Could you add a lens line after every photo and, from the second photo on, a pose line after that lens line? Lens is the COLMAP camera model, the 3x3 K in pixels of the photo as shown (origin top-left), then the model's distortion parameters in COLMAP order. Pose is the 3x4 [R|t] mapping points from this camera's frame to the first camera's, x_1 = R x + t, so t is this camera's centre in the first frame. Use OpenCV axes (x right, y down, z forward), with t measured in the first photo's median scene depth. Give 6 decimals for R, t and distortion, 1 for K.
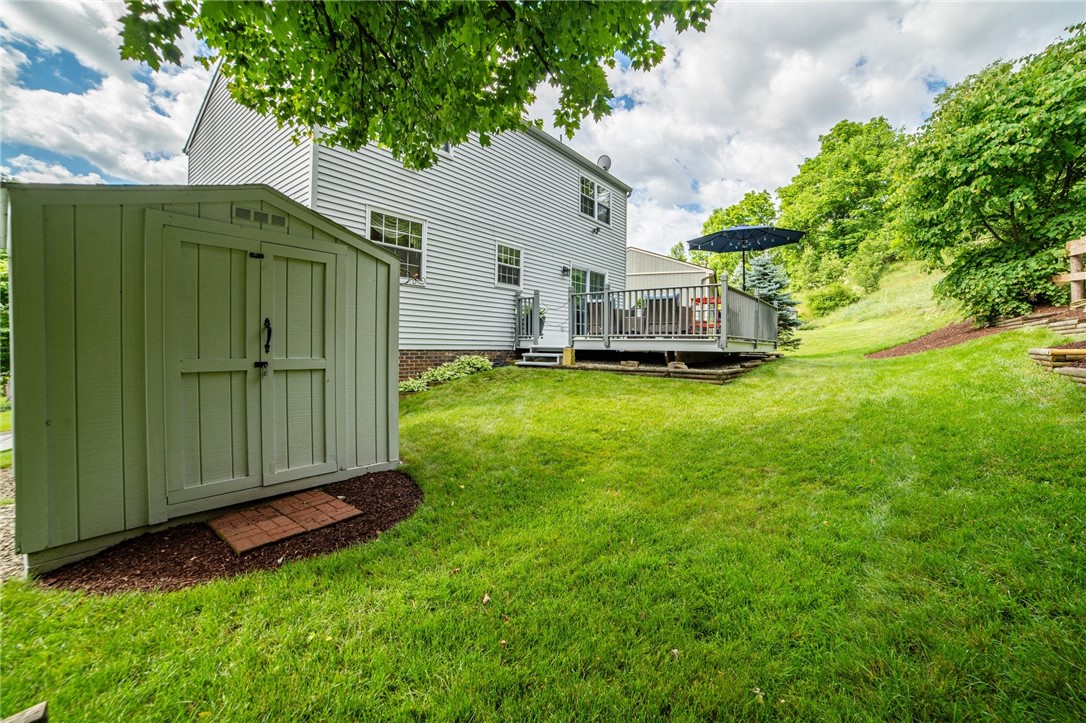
lens RADIAL K [[441.9, 0, 545.2], [0, 441.9, 357.4], [0, 0, 1]] dist [-0.030930, 0.003240]
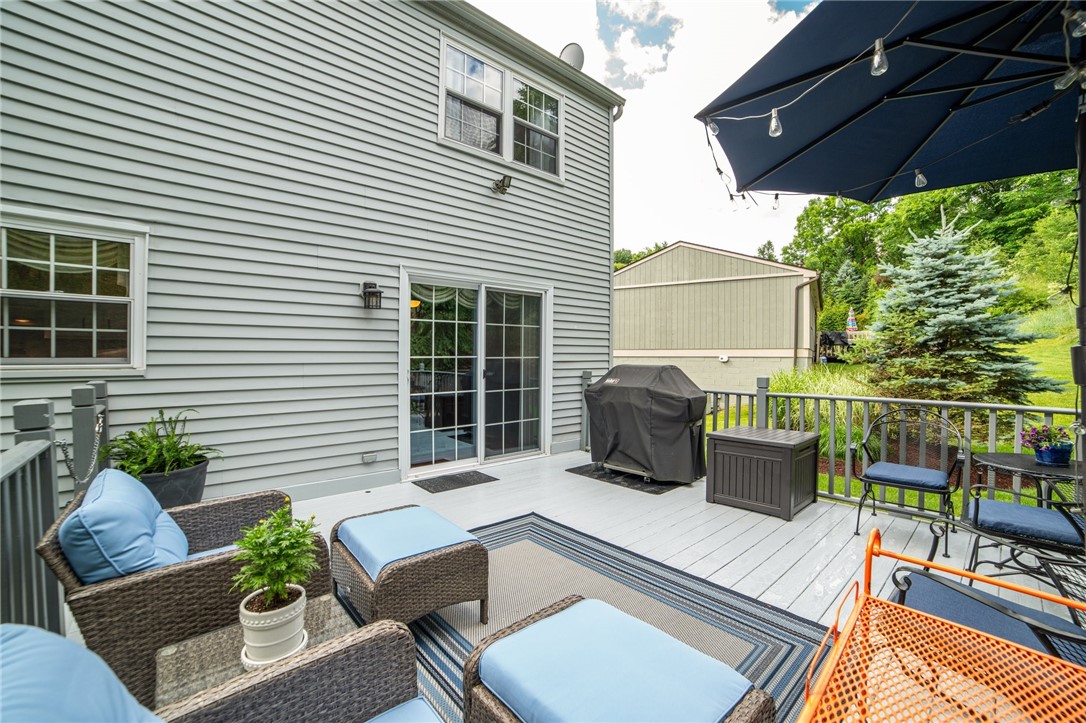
lens RADIAL K [[441.9, 0, 539.7], [0, 441.9, 365.6], [0, 0, 1]] dist [-0.030930, 0.003240]
pose [[0.981887, -0.009974, -0.189206, 0.176798], [0.009115, 0.999944, -0.005412, -0.099939], [0.189249, 0.003589, 0.981923, 0.497580]]
